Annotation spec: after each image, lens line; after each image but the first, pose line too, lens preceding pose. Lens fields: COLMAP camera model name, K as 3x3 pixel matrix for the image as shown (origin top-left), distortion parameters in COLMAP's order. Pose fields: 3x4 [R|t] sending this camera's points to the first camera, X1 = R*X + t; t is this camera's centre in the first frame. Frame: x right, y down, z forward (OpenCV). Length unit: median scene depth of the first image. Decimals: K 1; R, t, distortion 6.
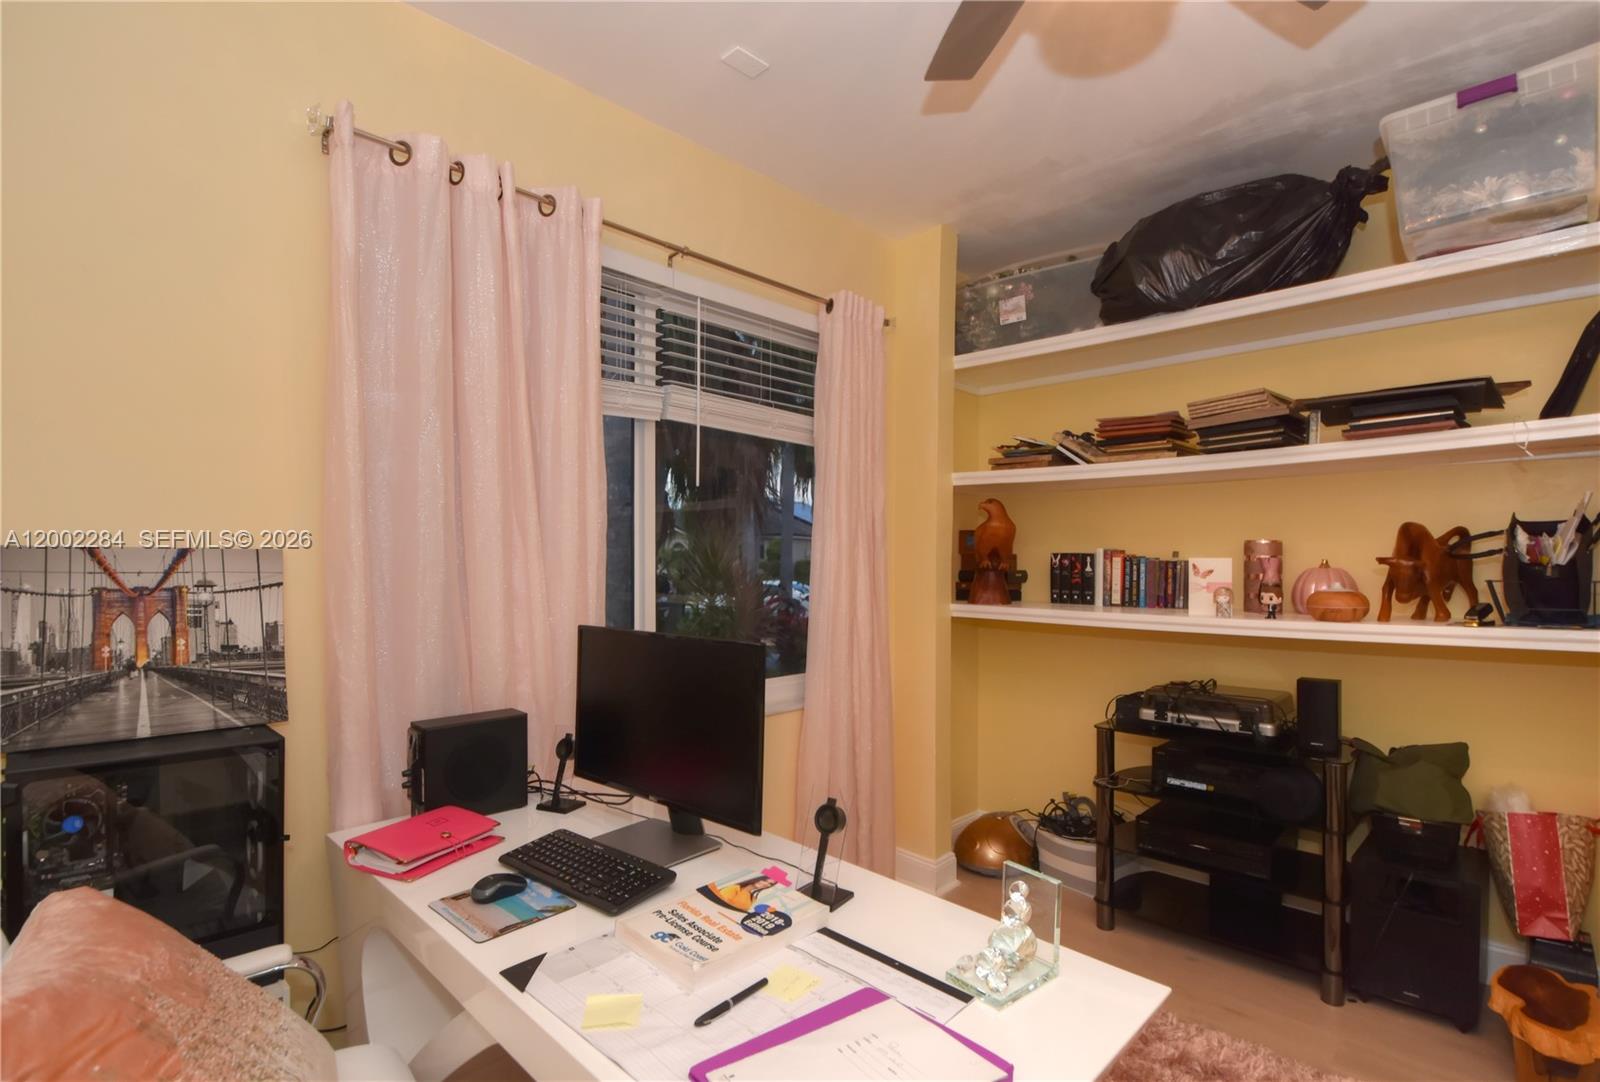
lens RADIAL K [[754.9, 0, 797.9], [0, 754.9, 564.0], [0, 0, 1]] dist [-0.000215, -0.000057]
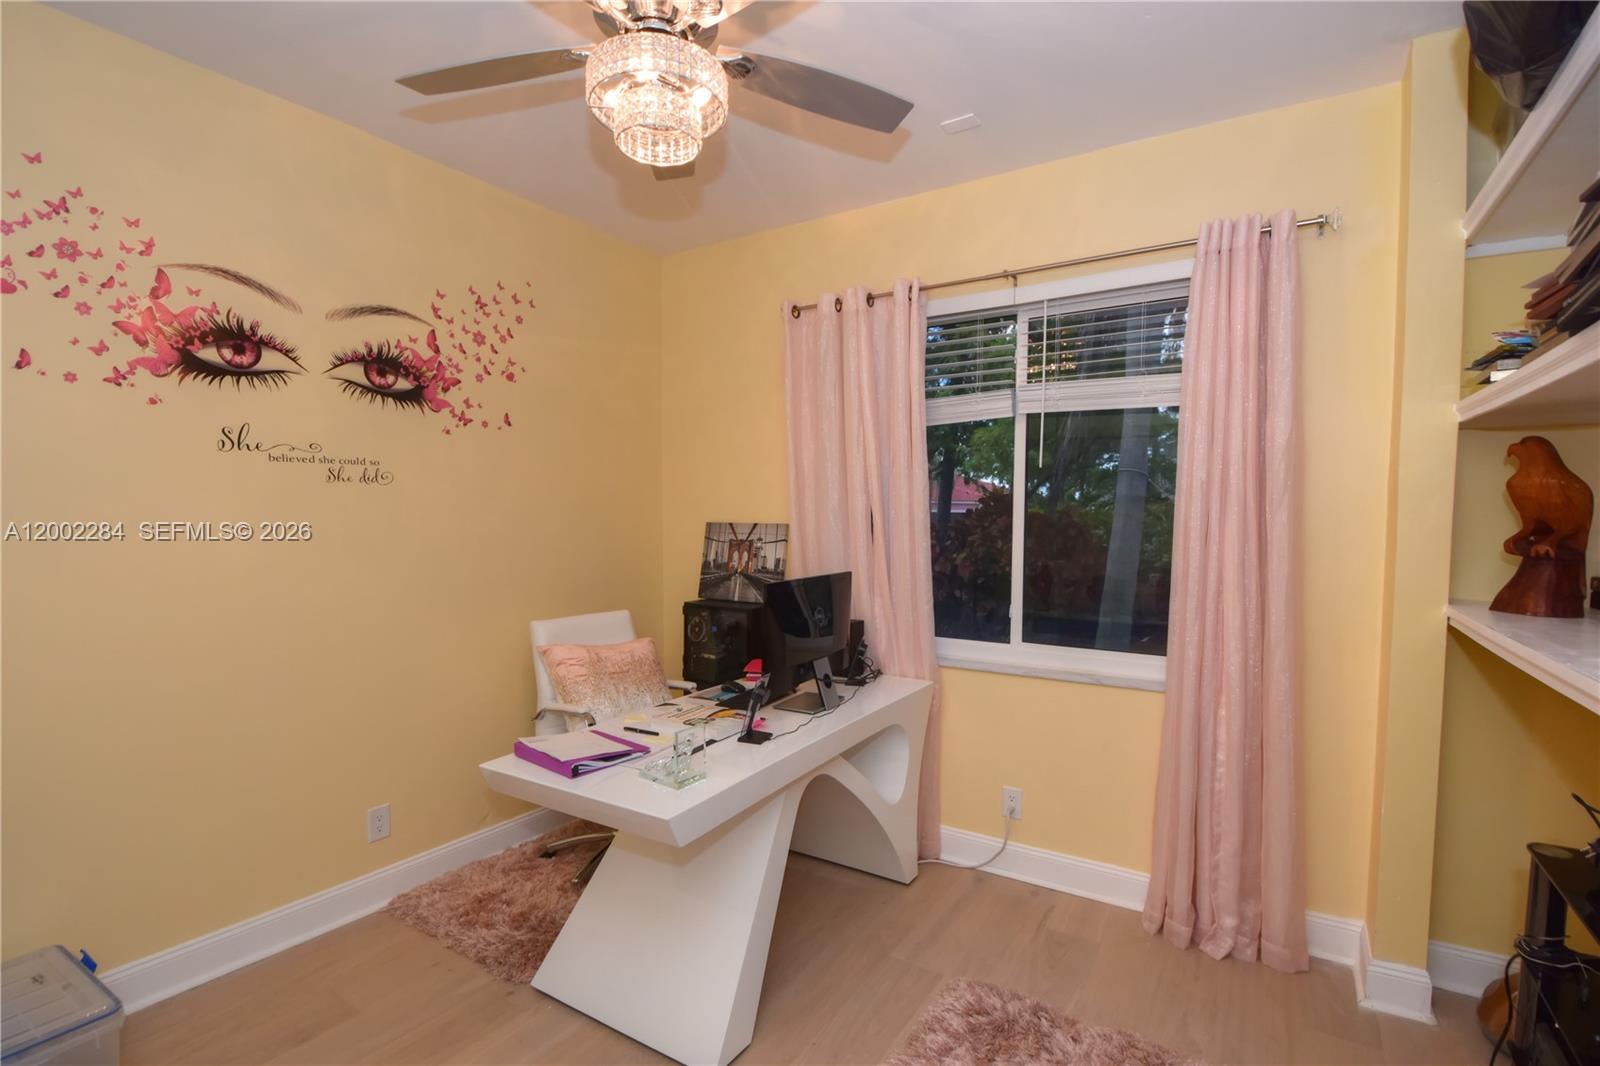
lens RADIAL K [[732.8, 0, 800.9], [0, 732.8, 554.0], [0, 0, 1]] dist [0.010227, -0.020831]
pose [[0.210620, 0.053963, -0.976078, 1.457300], [-0.001401, 0.998491, 0.054900, -0.052130], [0.977567, -0.010196, 0.210378, 0.685213]]
